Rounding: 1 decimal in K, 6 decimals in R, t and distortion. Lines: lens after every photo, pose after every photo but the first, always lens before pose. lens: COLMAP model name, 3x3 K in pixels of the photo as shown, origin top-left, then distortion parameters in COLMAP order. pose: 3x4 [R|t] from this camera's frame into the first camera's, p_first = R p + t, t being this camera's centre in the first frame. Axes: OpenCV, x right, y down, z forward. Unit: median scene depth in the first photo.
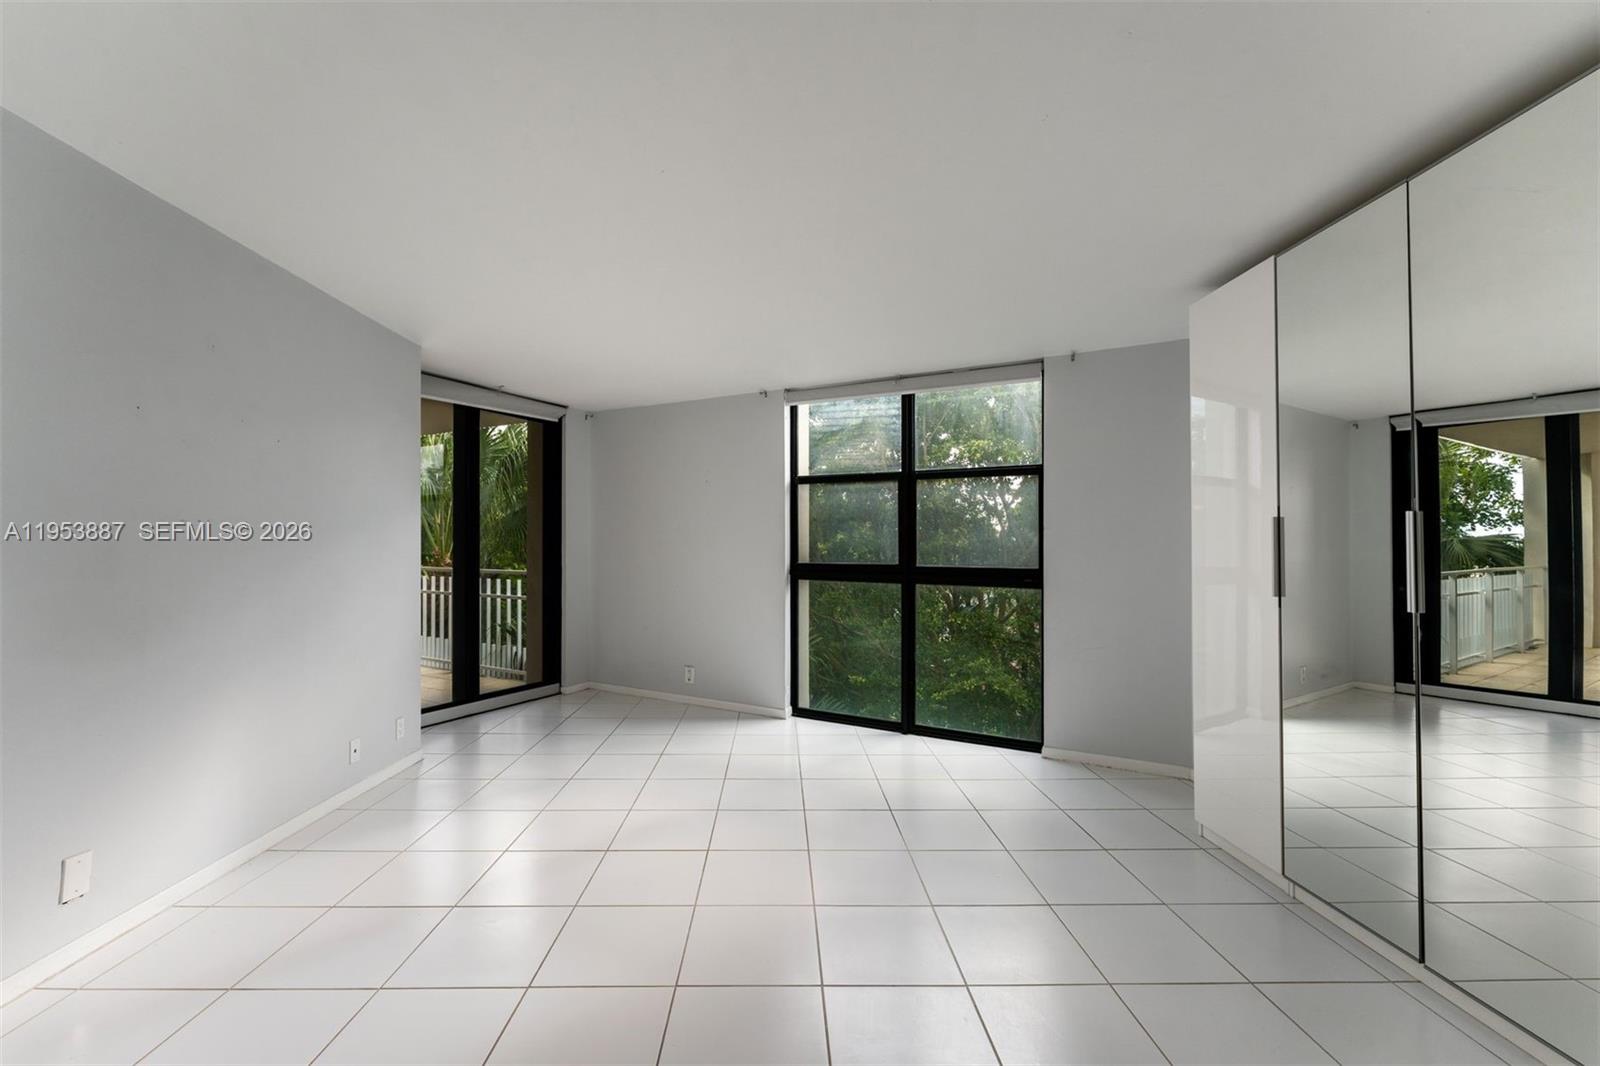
lens RADIAL K [[644.7, 0, 791.1], [0, 644.7, 544.8], [0, 0, 1]] dist [0.011773, -0.004986]
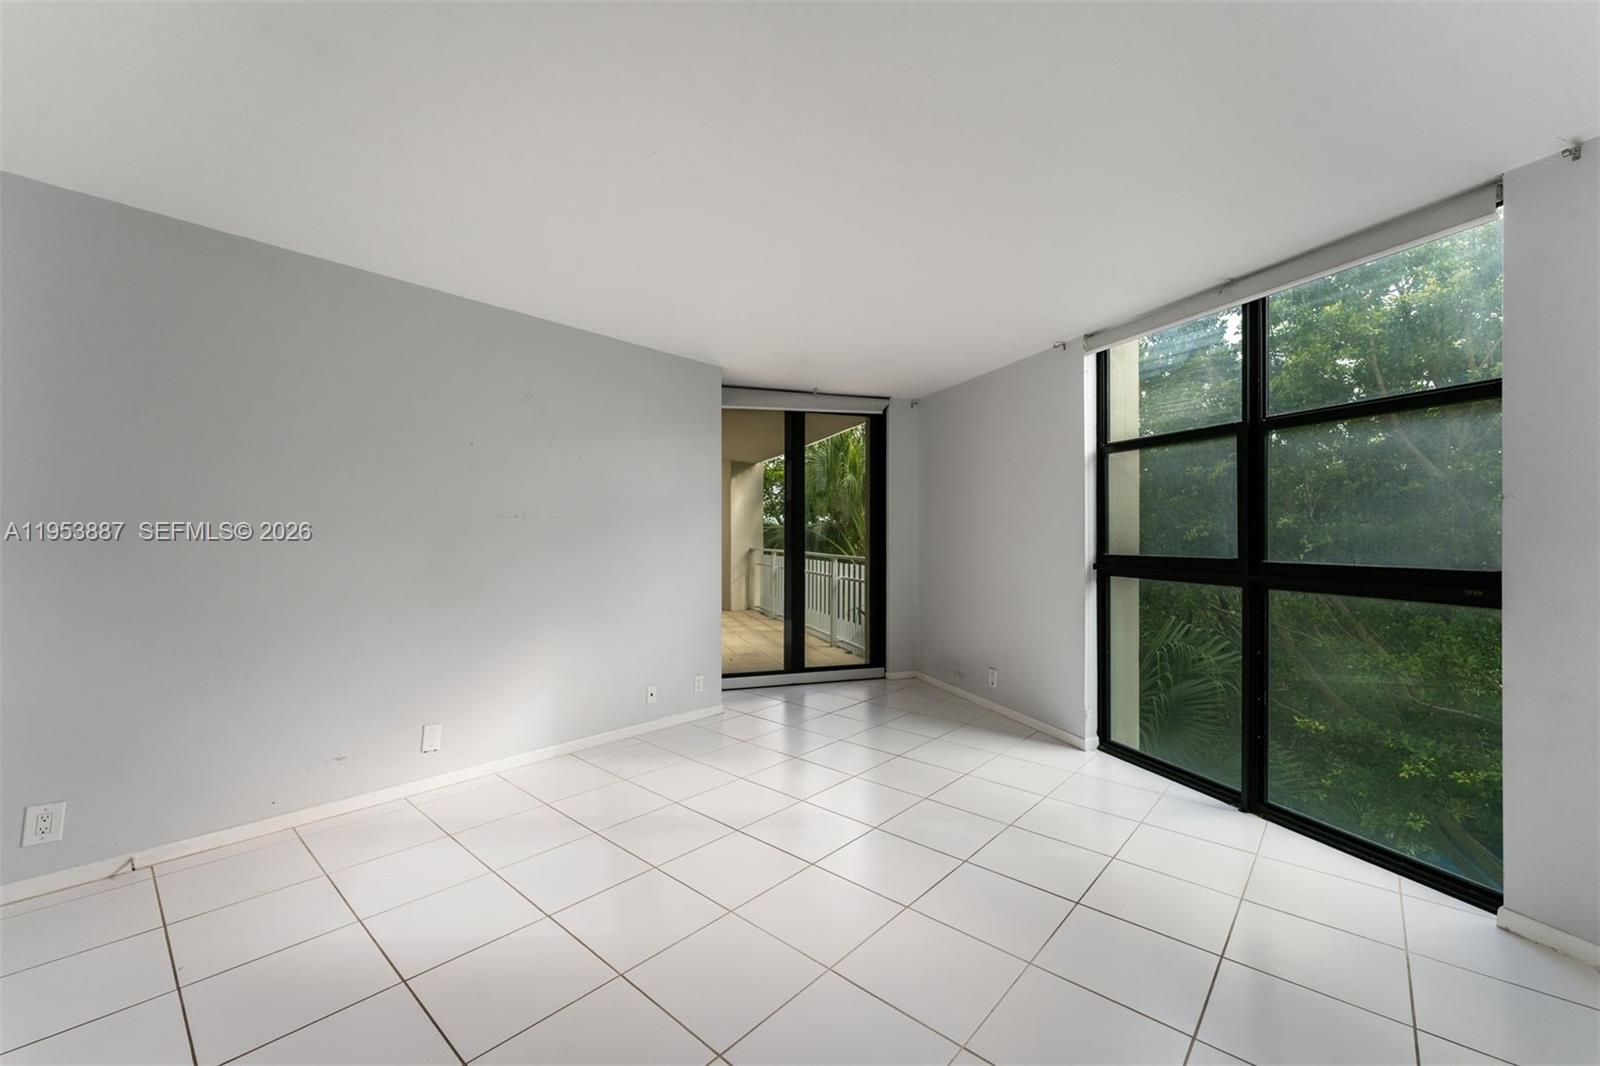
lens RADIAL K [[640.7, 0, 795.8], [0, 640.7, 535.1], [0, 0, 1]] dist [0.000213, -0.000096]
pose [[0.734074, -0.001178, -0.679068, 0.280265], [-0.002062, 0.999990, -0.003964, 0.009265], [0.679066, 0.004310, 0.734064, 0.189851]]
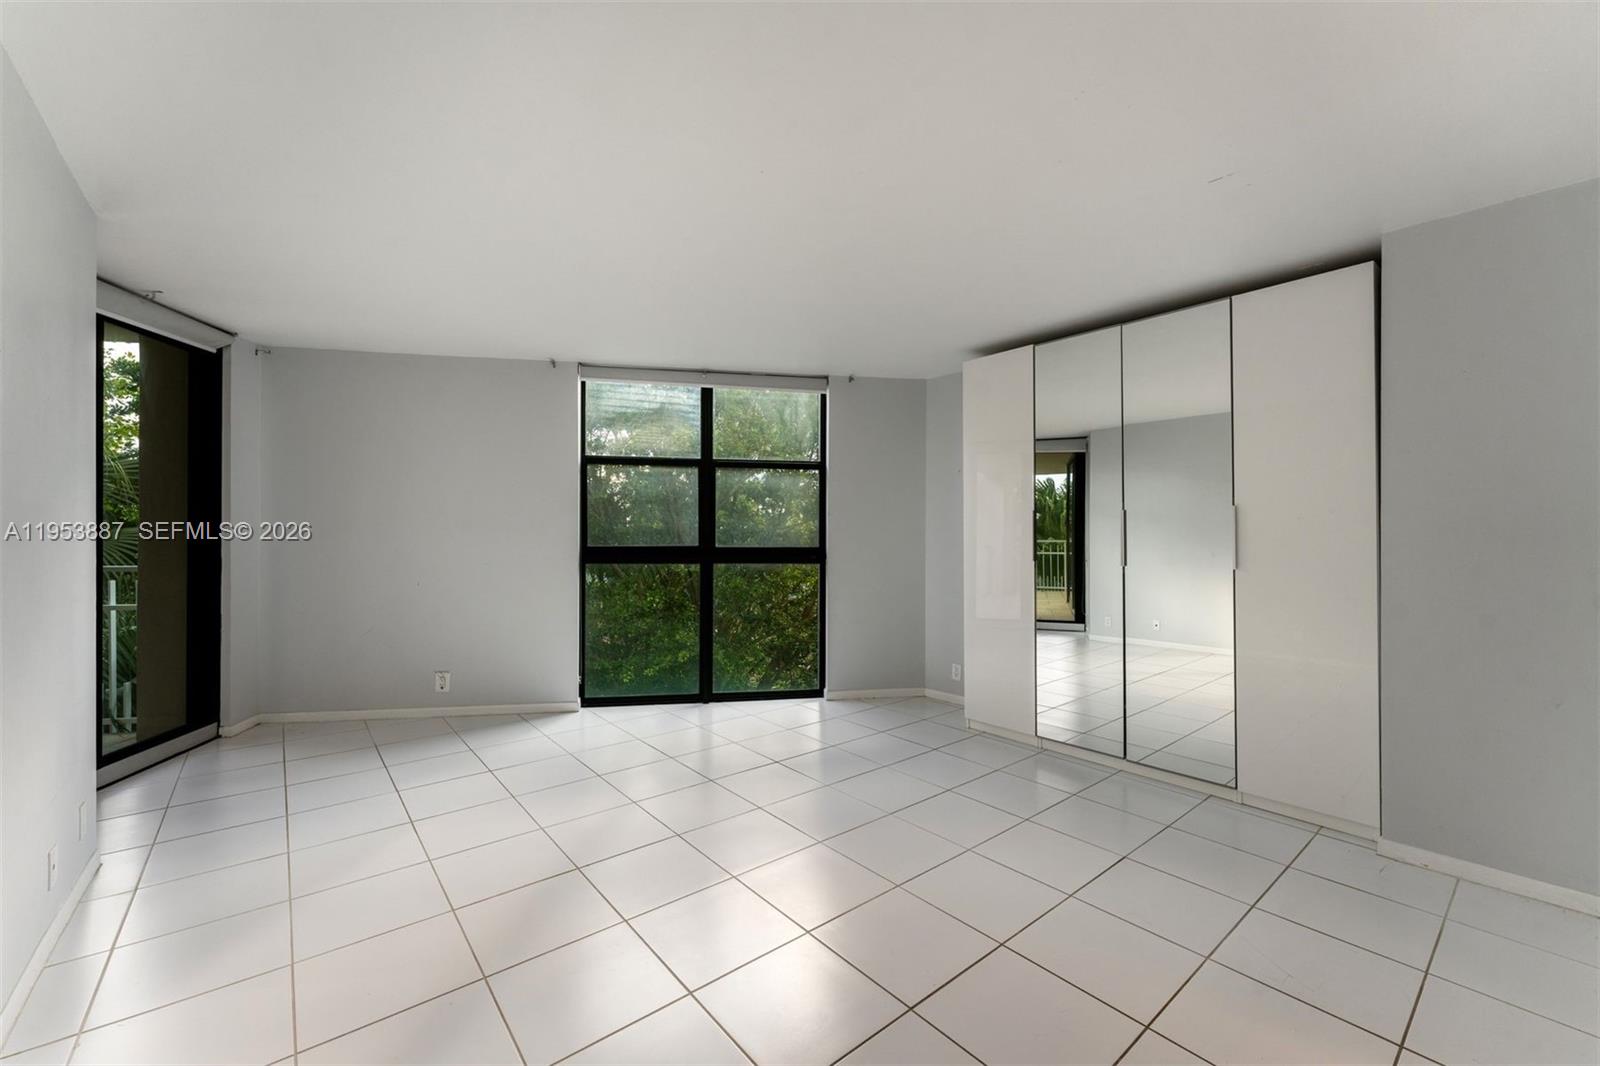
lens RADIAL K [[634.9, 0, 796.1], [0, 634.9, 529.2], [0, 0, 1]] dist [-0.002557, -0.000043]
pose [[0.785894, -0.001618, 0.618359, -0.352678], [-0.000796, 0.999993, 0.003628, -0.000876], [-0.618360, -0.003343, 0.785888, 0.075509]]
